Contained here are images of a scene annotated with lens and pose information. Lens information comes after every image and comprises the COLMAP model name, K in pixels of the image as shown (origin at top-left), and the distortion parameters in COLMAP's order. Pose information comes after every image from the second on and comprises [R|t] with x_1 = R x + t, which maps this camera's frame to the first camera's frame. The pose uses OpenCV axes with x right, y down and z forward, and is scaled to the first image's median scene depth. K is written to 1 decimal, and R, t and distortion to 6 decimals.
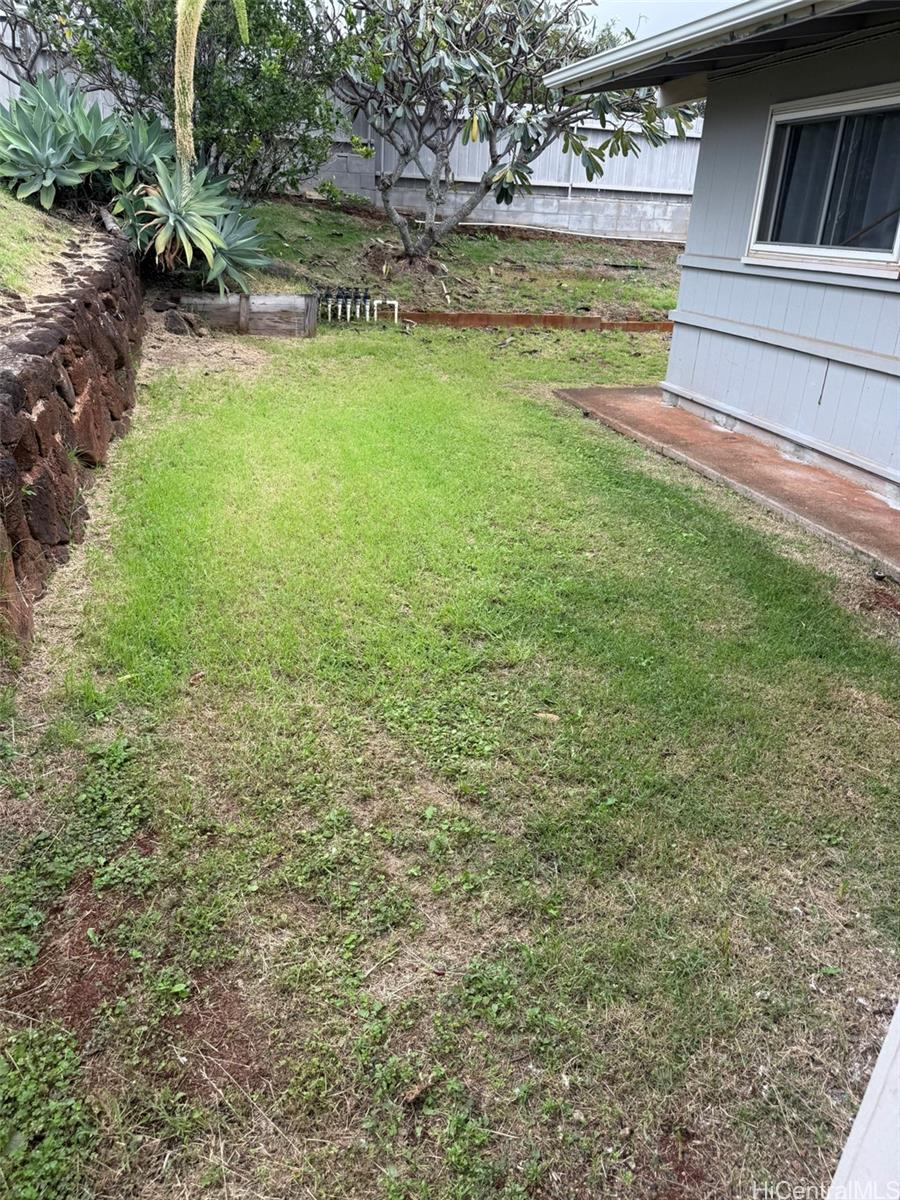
lens RADIAL K [[851.6, 0, 450.0], [0, 851.6, 600.0], [0, 0, 1]] dist [0.010224, 0.002422]
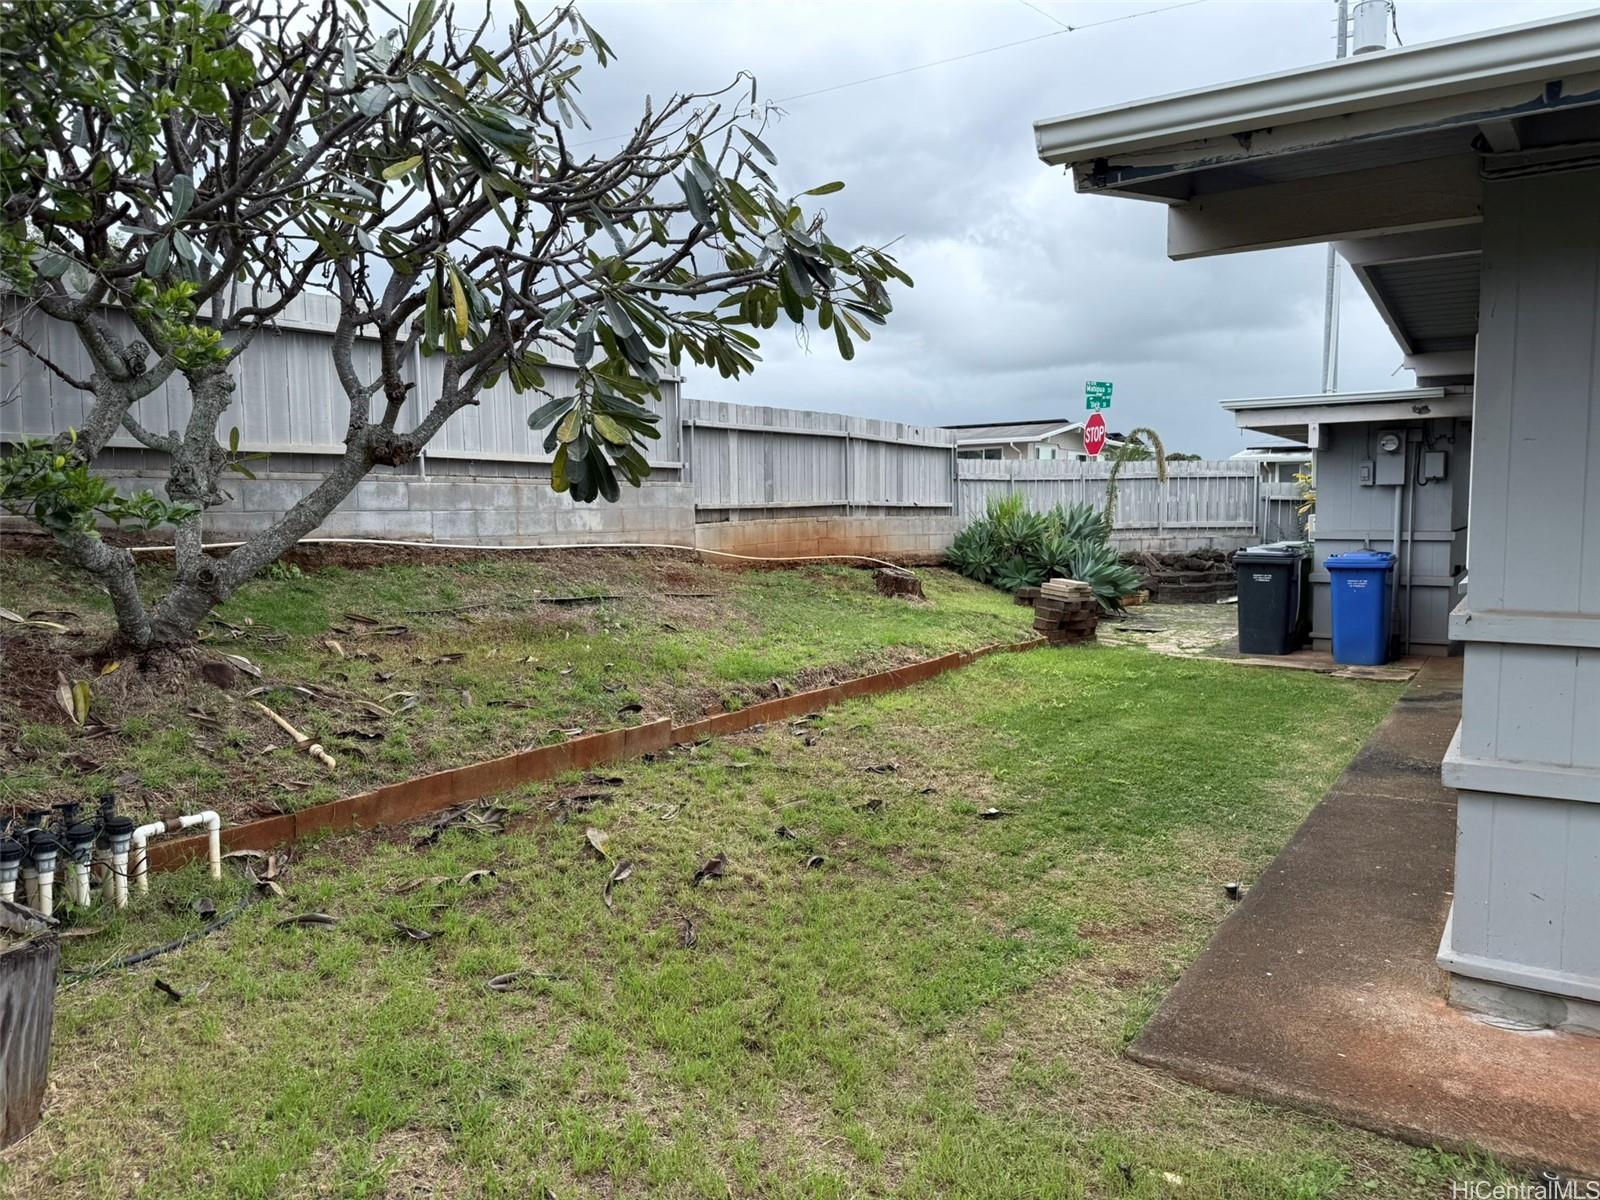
lens RADIAL K [[1135.5, 0, 800.0], [0, 1135.5, 600.0], [0, 0, 1]] dist [0.010224, 0.002422]
pose [[0.737380, -0.107184, 0.666920, -0.155532], [0.312967, 0.929172, -0.196700, -0.252434], [-0.598601, 0.353766, 0.718698, 0.514582]]
